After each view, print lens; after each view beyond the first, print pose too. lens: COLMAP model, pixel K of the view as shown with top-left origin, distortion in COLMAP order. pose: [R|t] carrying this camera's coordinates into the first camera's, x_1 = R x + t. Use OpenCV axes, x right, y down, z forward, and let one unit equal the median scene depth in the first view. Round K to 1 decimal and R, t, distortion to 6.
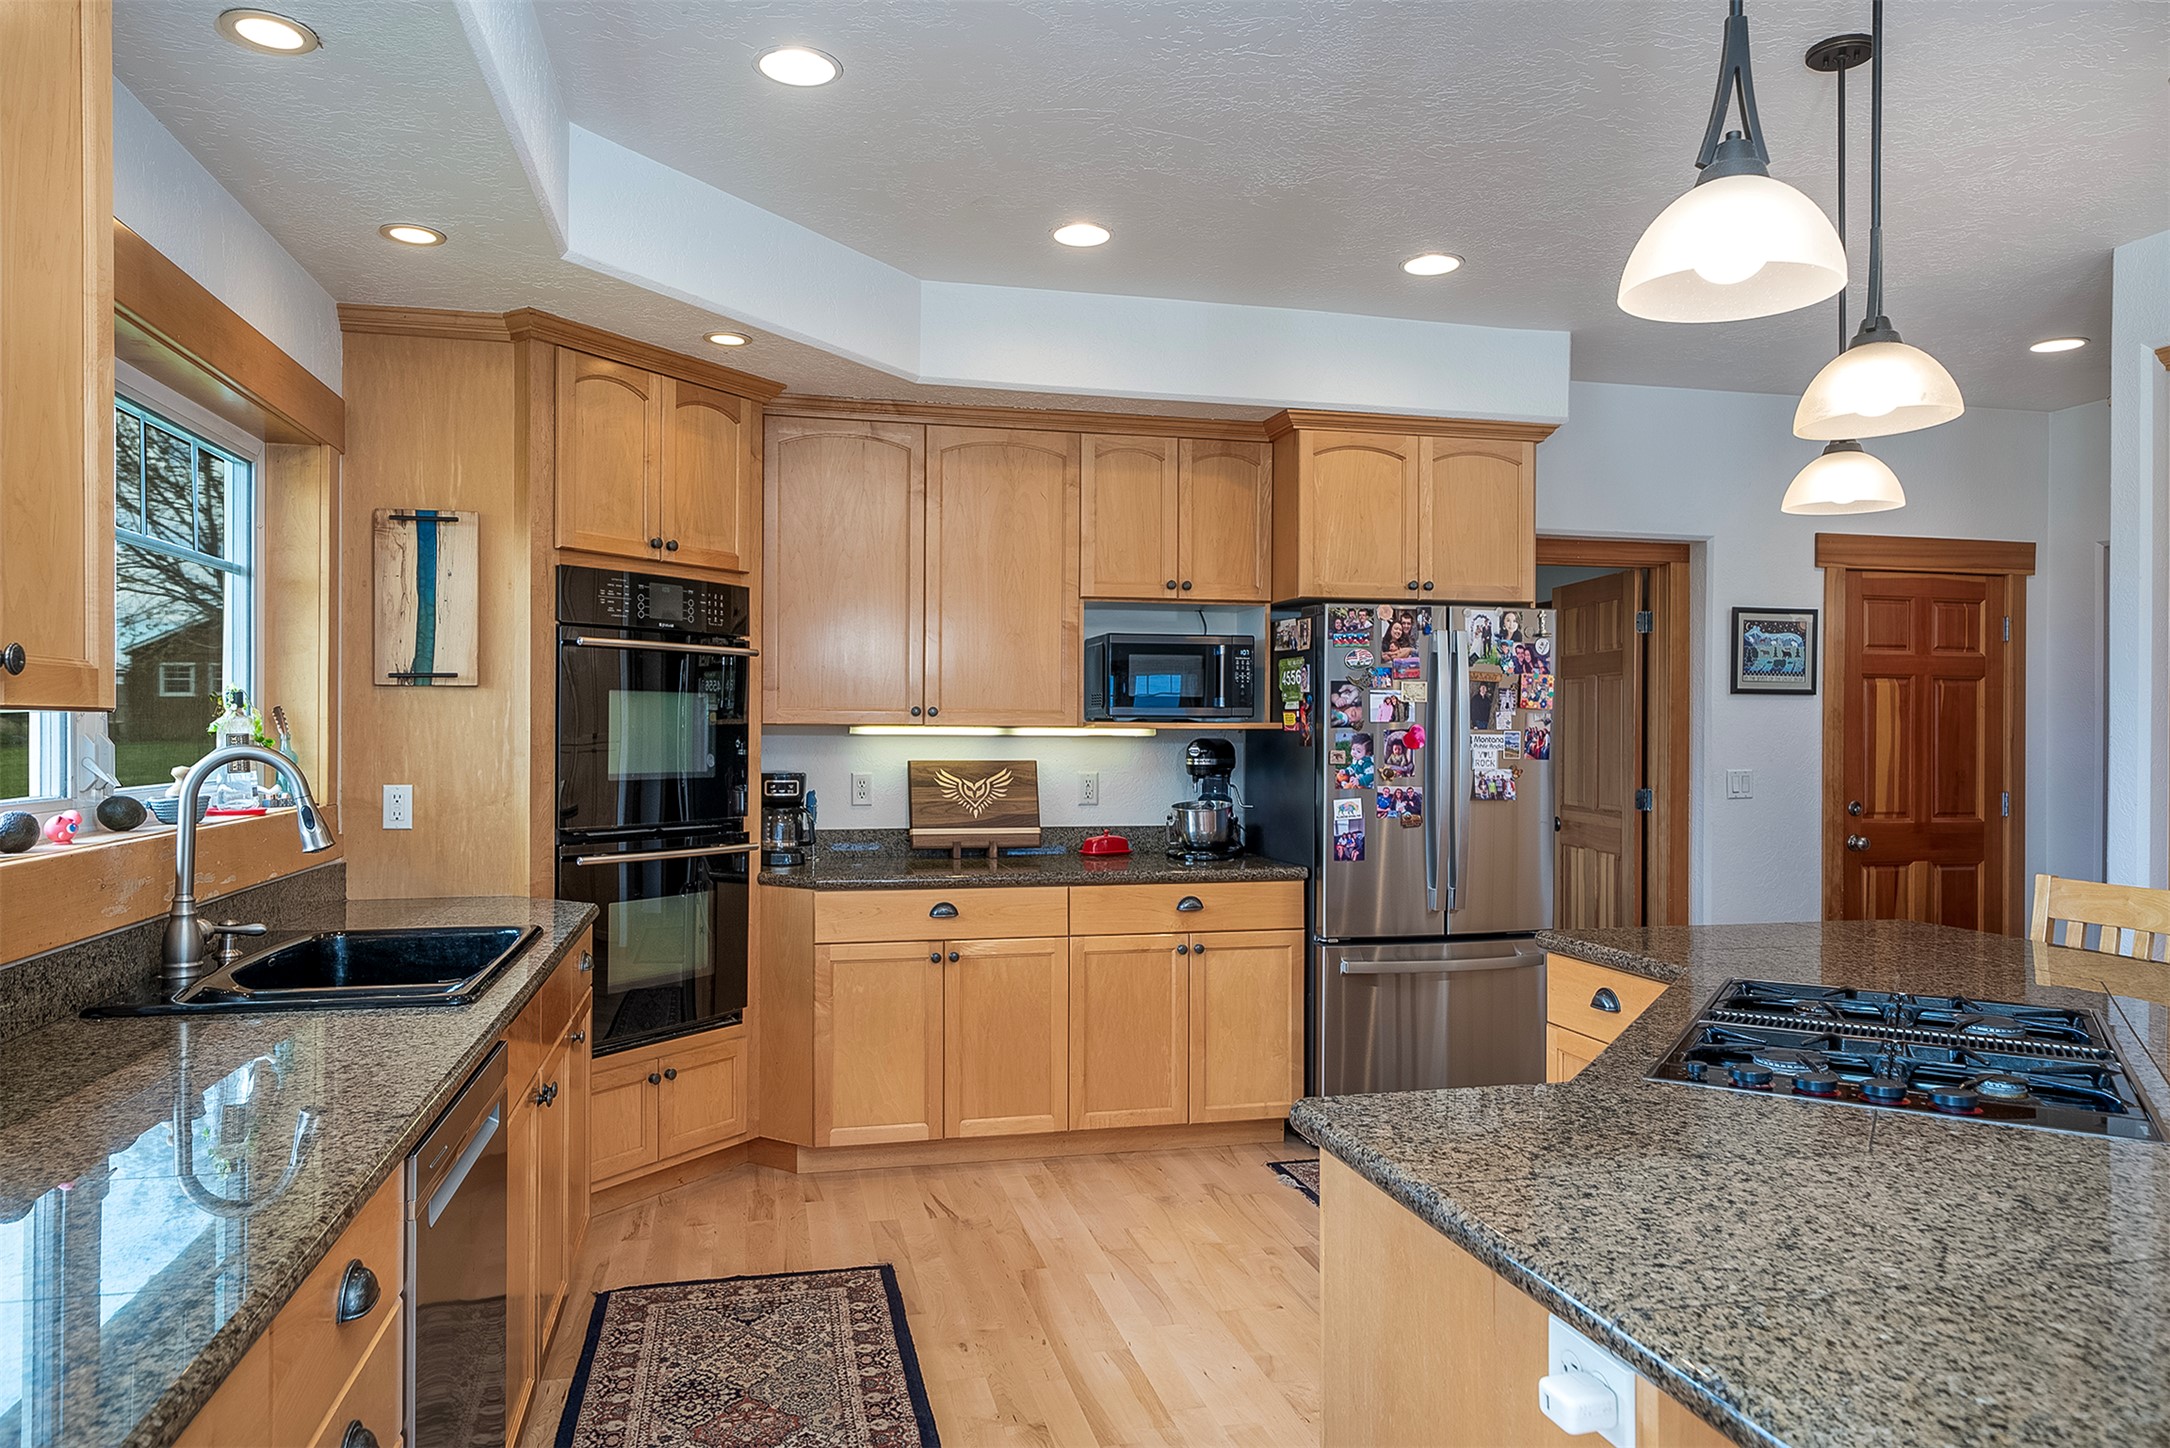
lens RADIAL K [[1388.9, 0, 1085.0], [0, 1388.9, 724.0], [0, 0, 1]] dist [-0.000400, -0.000126]
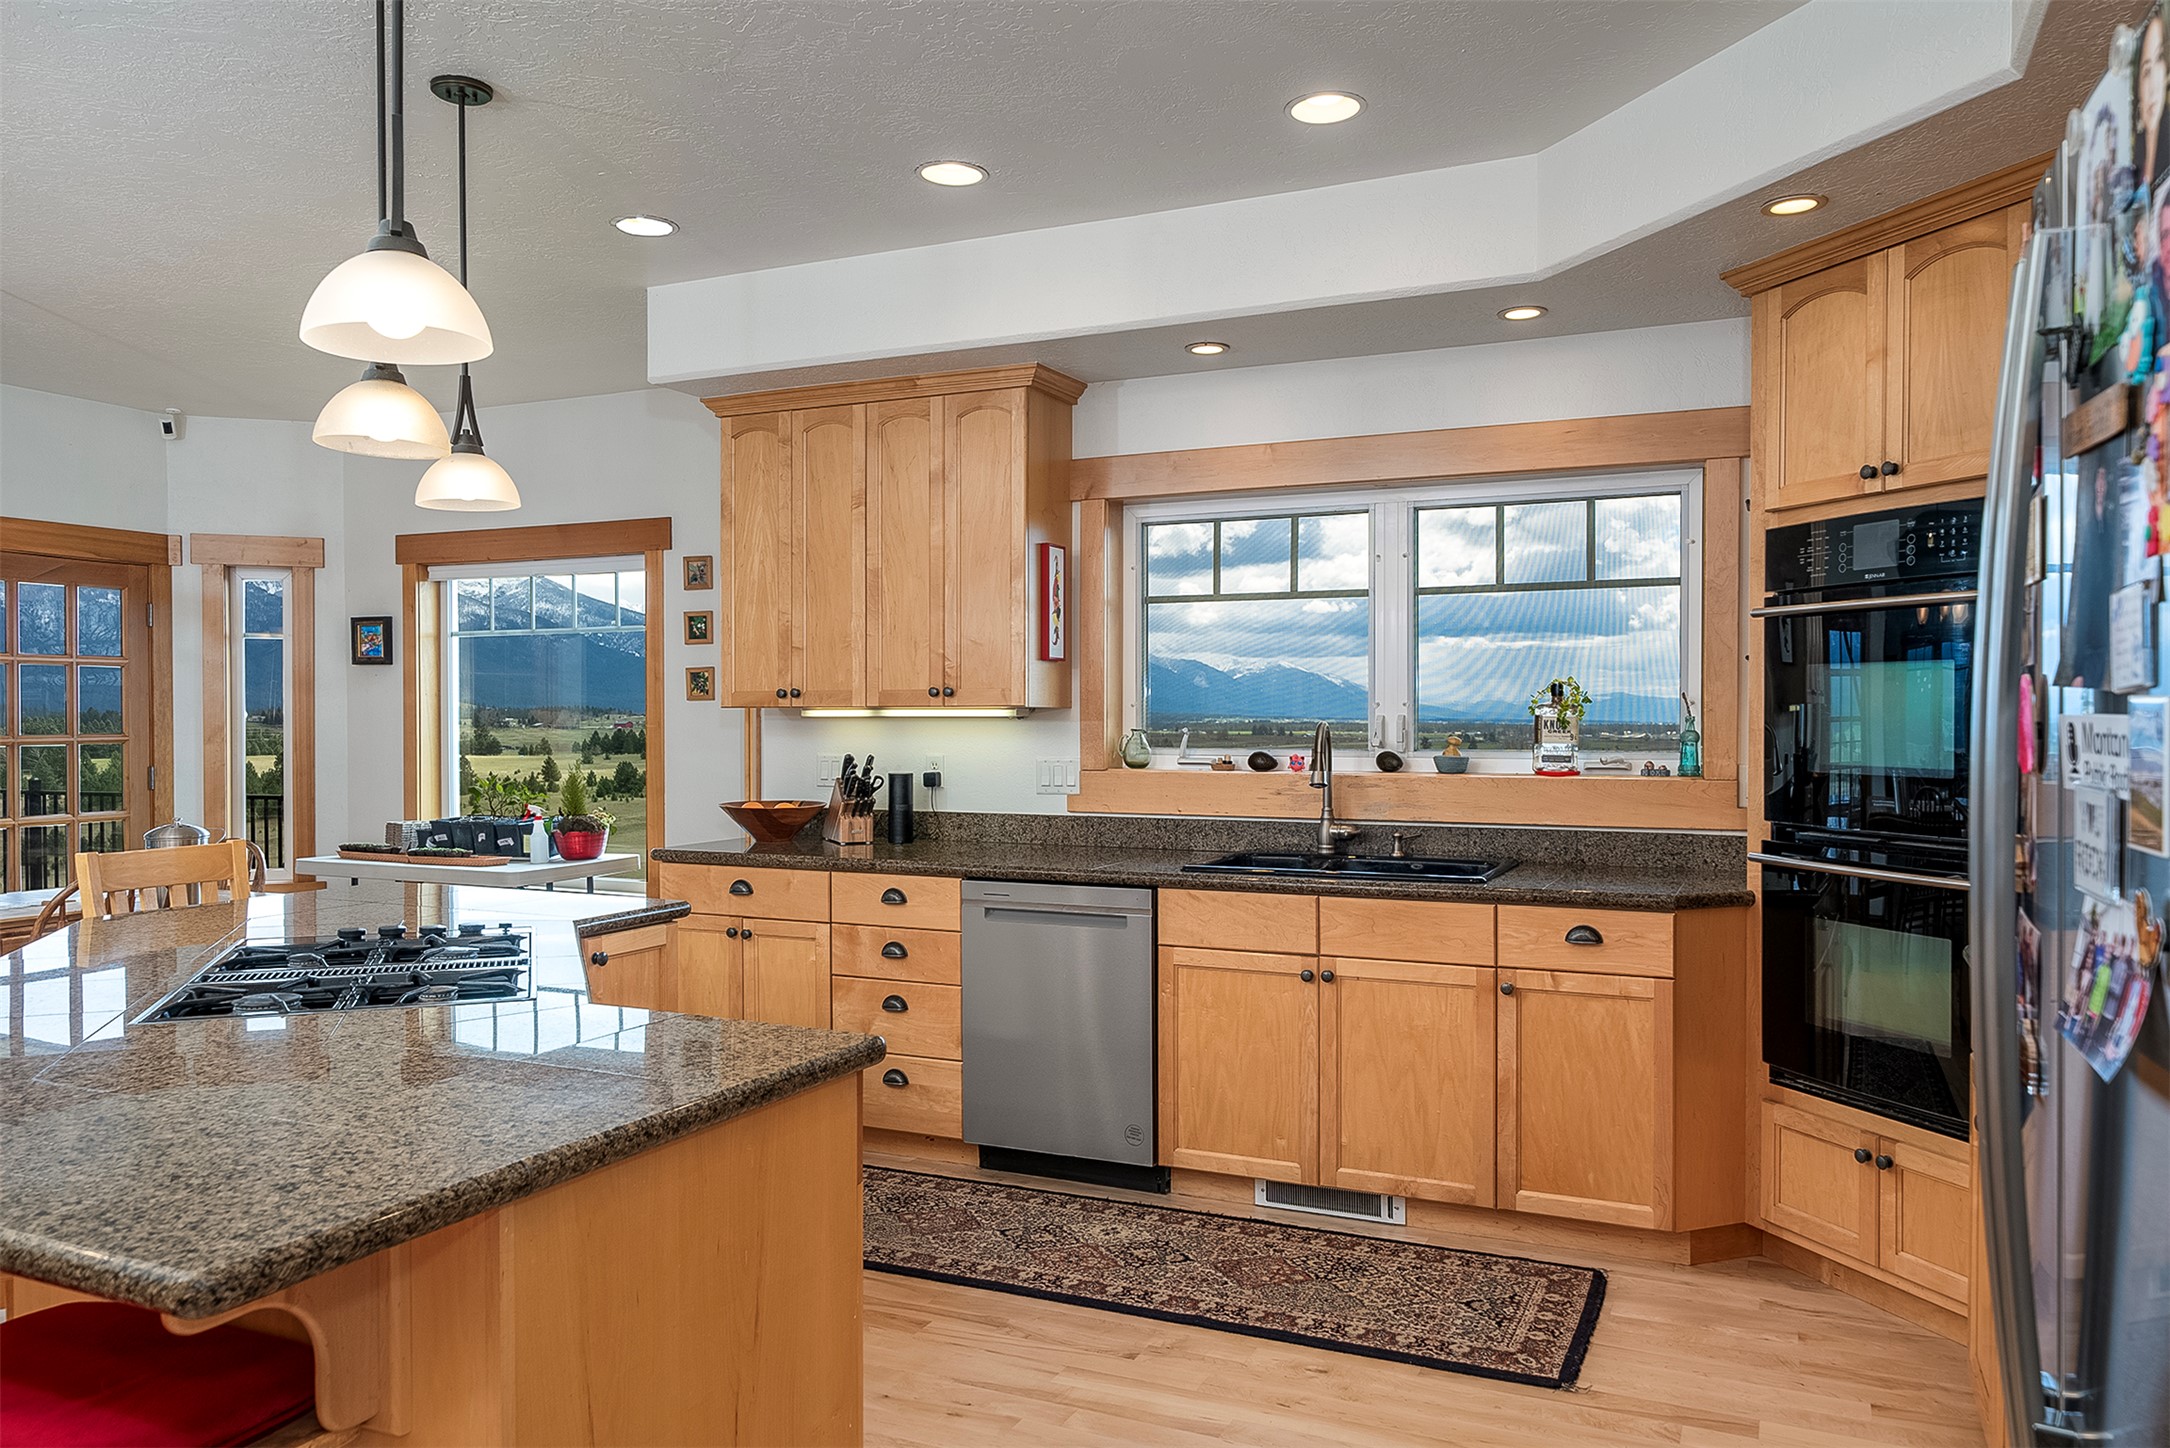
lens RADIAL K [[1531.9, 0, 1085.0], [0, 1531.9, 724.0], [0, 0, 1]] dist [0.002361, 0.000845]
pose [[-0.621996, 0.008986, -0.782969, 0.671257], [0.004078, 0.999958, 0.008237, 0.002414], [0.783010, 0.001930, -0.622007, 1.250869]]
